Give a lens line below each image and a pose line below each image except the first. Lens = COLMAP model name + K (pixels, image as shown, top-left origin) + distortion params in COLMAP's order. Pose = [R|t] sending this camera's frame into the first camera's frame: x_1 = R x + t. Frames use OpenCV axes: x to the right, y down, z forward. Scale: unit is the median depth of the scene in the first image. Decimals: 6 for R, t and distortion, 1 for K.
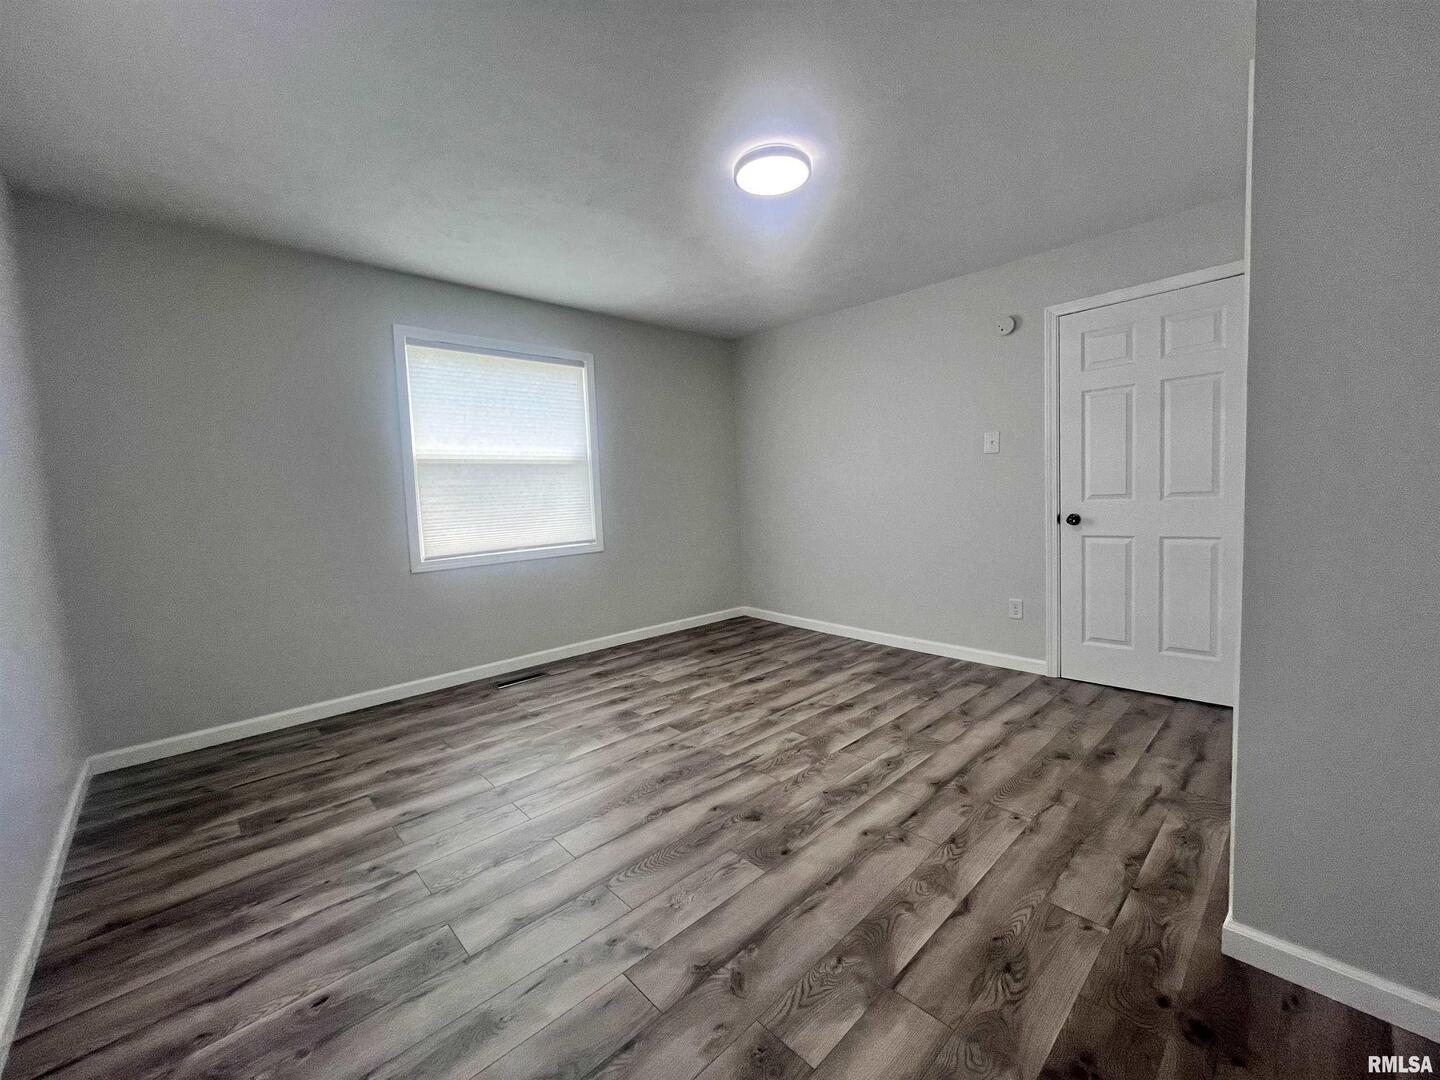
lens RADIAL K [[582.6, 0, 718.3], [0, 582.6, 538.2], [0, 0, 1]] dist [-0.001278, -0.000720]
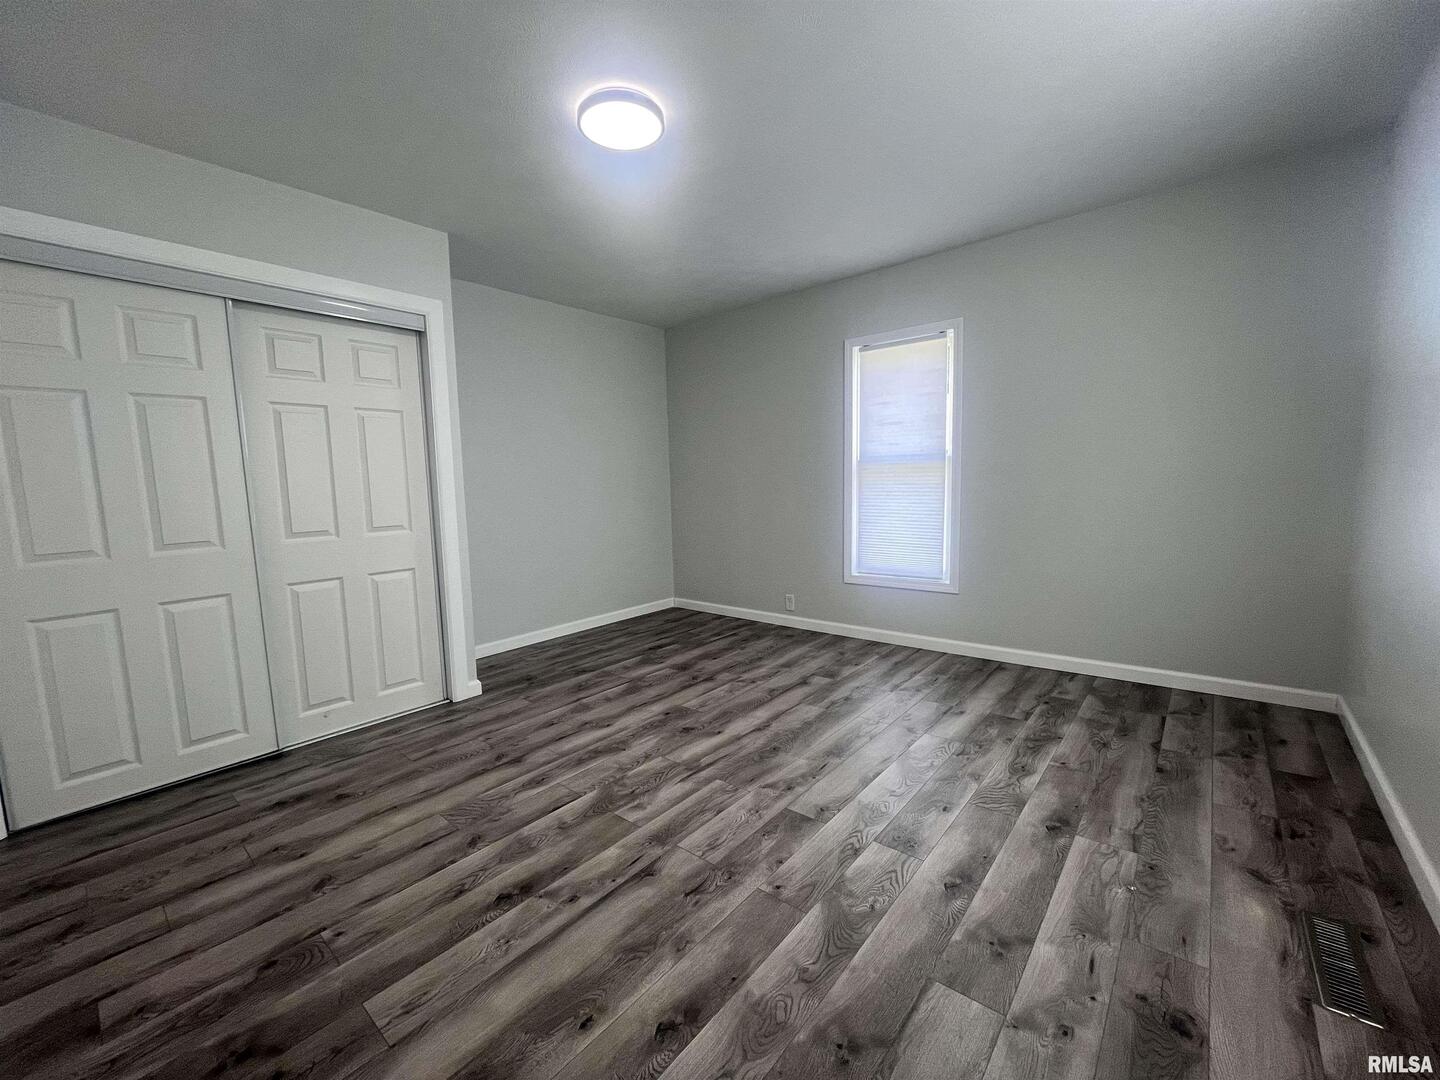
lens RADIAL K [[582.6, 0, 718.3], [0, 582.6, 538.2], [0, 0, 1]] dist [-0.001278, -0.000720]
pose [[-0.991789, 0.076895, -0.102185, 0.075812], [0.057189, 0.981369, 0.183423, -0.138311], [0.114385, 0.176073, -0.977709, 1.793240]]
